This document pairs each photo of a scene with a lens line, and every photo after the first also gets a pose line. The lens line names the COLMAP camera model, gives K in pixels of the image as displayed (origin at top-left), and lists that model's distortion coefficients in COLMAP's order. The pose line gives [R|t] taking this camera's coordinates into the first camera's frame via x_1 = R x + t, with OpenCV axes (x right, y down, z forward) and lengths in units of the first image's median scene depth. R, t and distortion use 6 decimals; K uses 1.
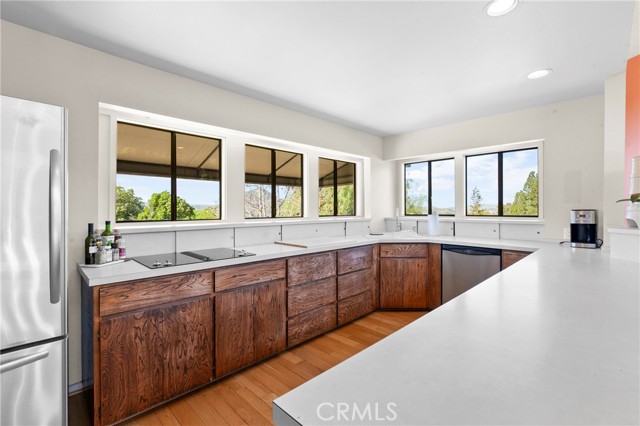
lens RADIAL K [[296.7, 0, 318.5], [0, 296.7, 212.8], [0, 0, 1]] dist [0.000007, -0.000599]
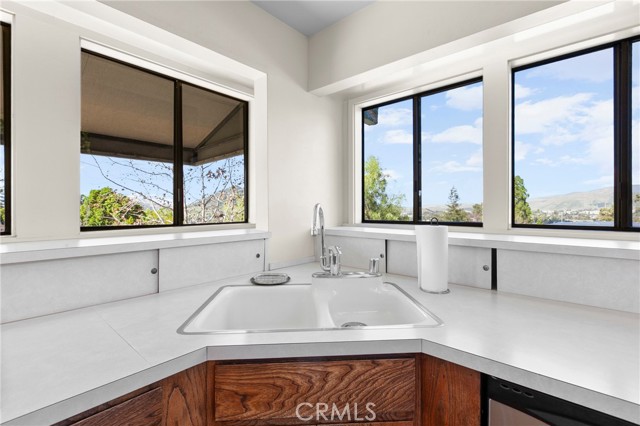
lens RADIAL K [[296.7, 0, 321.7], [0, 296.7, 213.4], [0, 0, 1]] dist [0.000007, -0.000599]
pose [[0.997186, 0.001303, 0.074957, 0.216910], [-0.001659, 0.999988, 0.004687, -0.007699], [-0.074950, -0.004798, 0.997176, 0.614058]]
